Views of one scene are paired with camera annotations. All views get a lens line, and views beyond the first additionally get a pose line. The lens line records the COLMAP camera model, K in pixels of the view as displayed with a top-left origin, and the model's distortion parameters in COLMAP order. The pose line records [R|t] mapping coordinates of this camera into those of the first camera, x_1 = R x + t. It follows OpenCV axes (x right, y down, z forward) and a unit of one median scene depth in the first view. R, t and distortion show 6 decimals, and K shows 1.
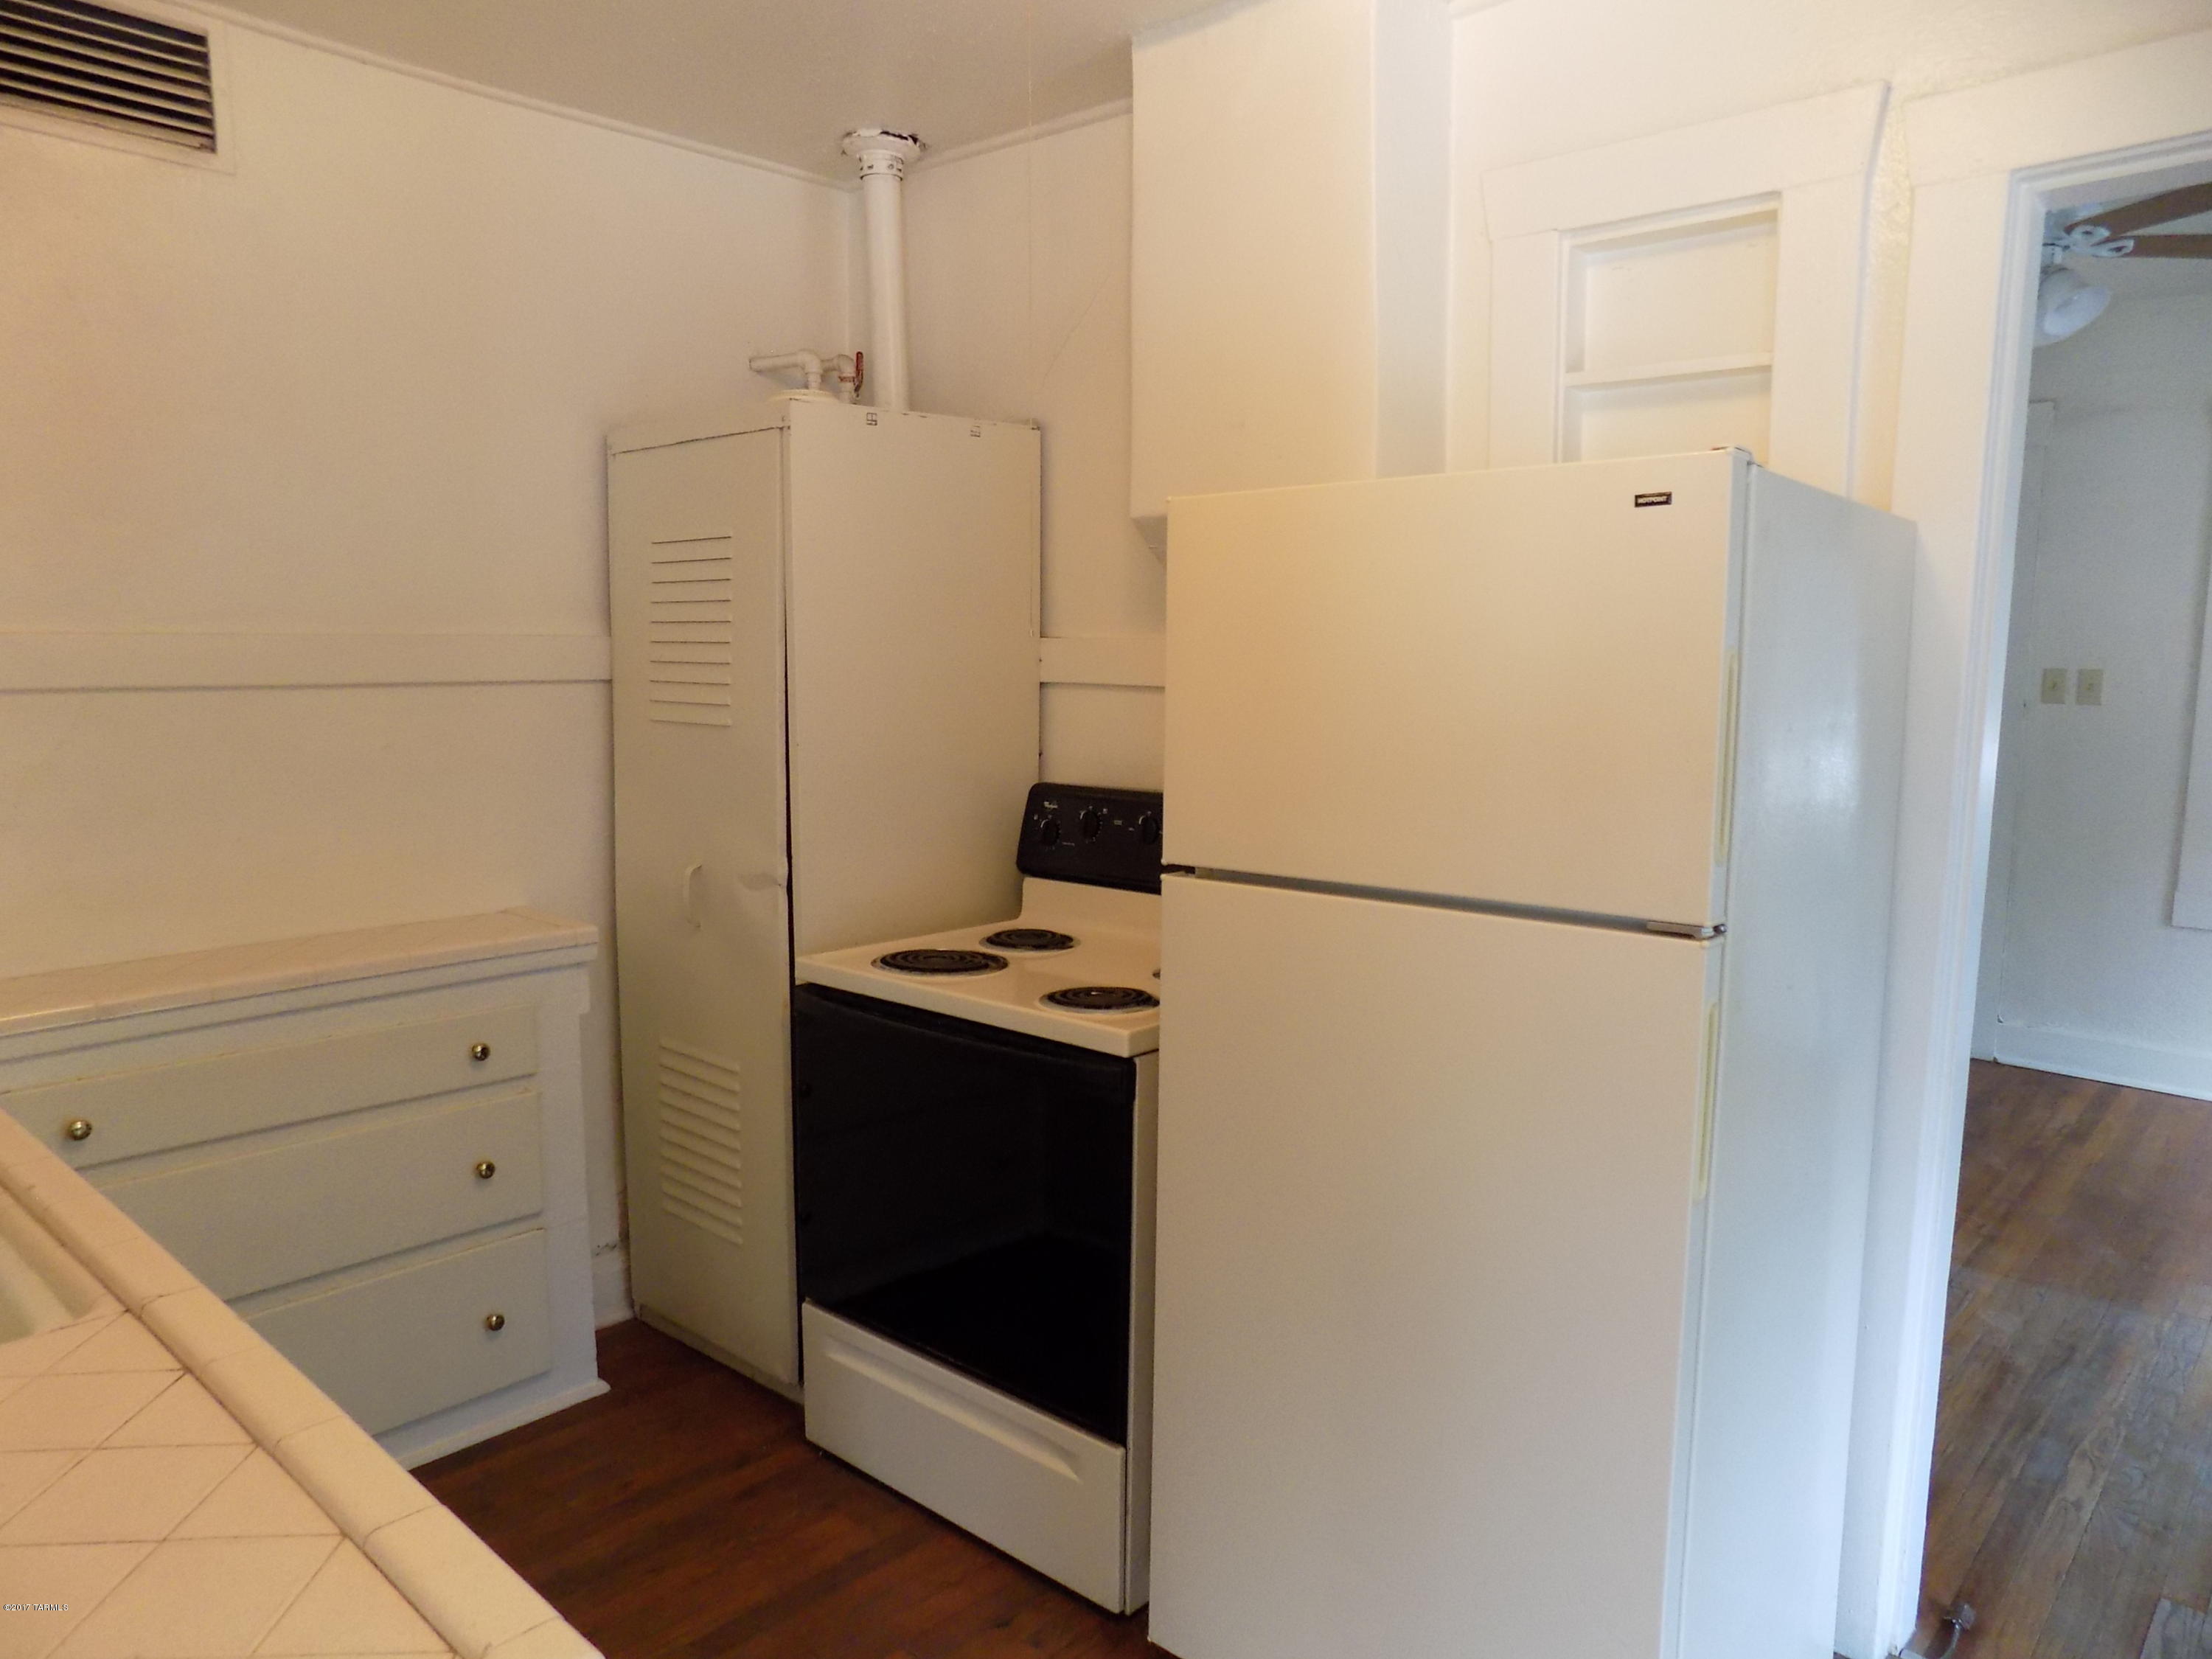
lens RADIAL K [[1494.3, 0, 1098.5], [0, 1494.3, 830.9], [0, 0, 1]] dist [-0.073542, 0.069815]
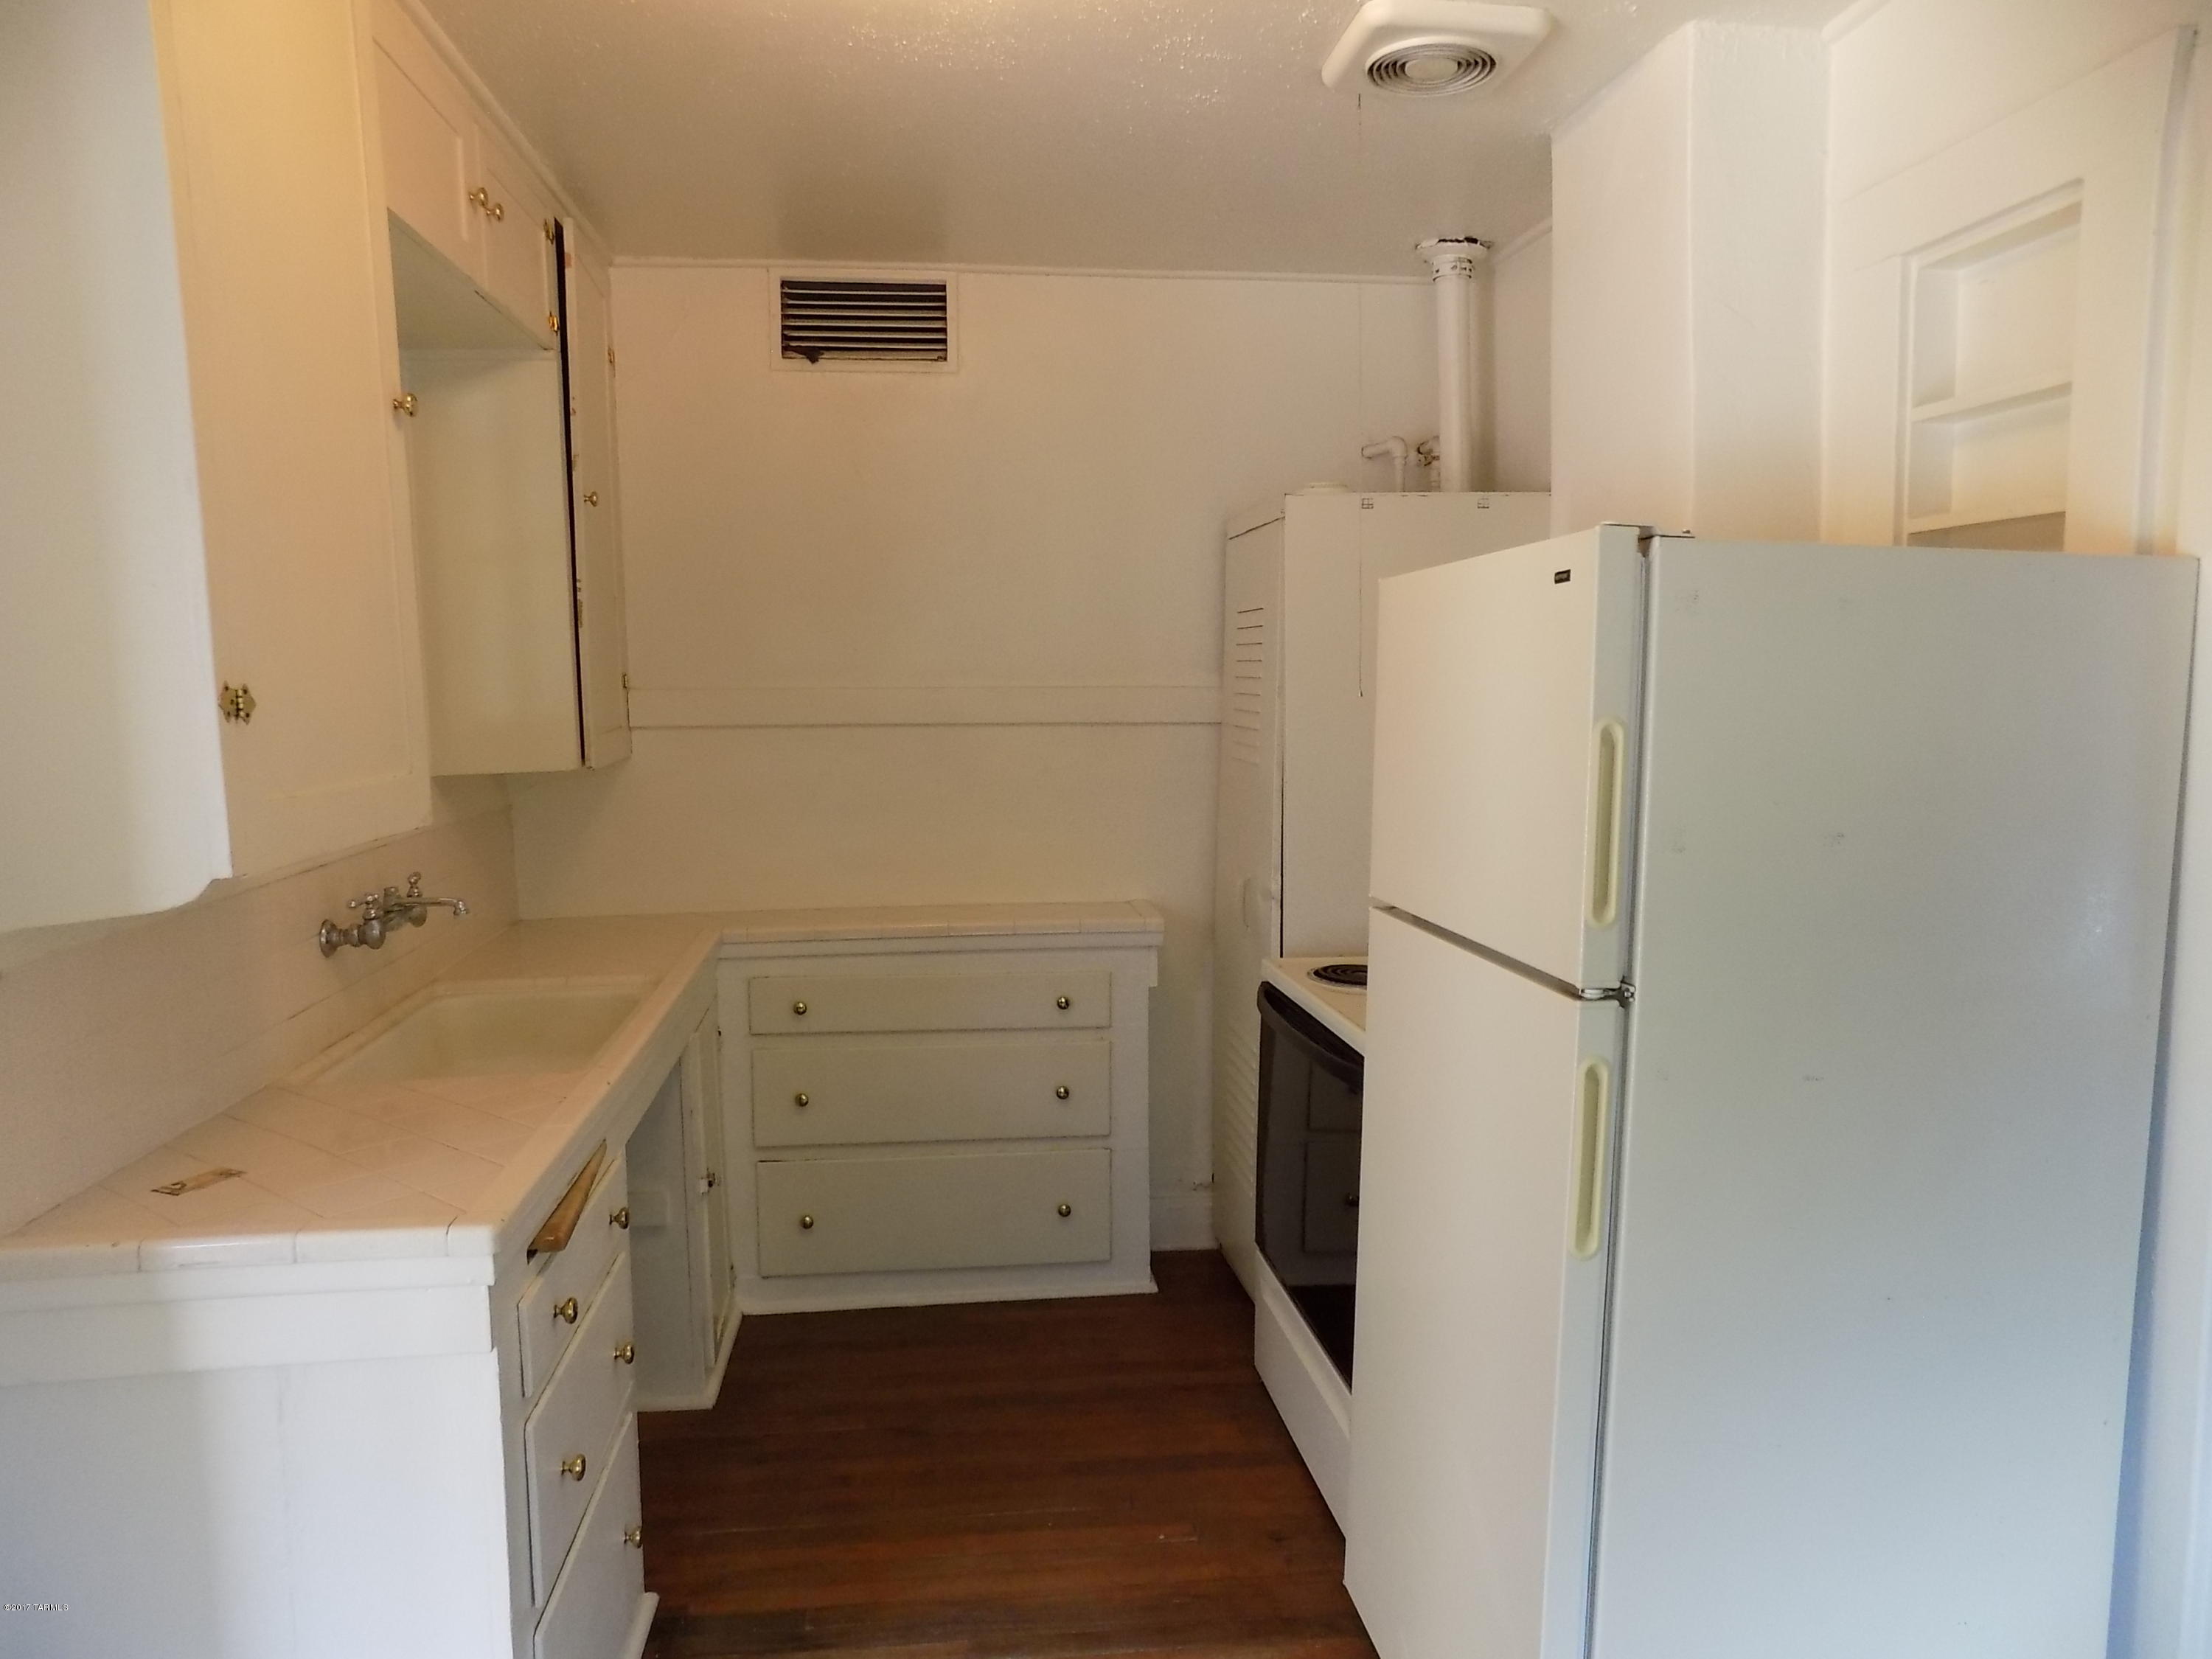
lens RADIAL K [[1494.3, 0, 1098.5], [0, 1494.3, 830.9], [0, 0, 1]] dist [-0.073542, 0.069815]
pose [[0.750681, 0.063789, -0.657578, 0.469233], [-0.076949, 0.996996, 0.008871, -0.018081], [0.656168, 0.043941, 0.753334, 0.004464]]
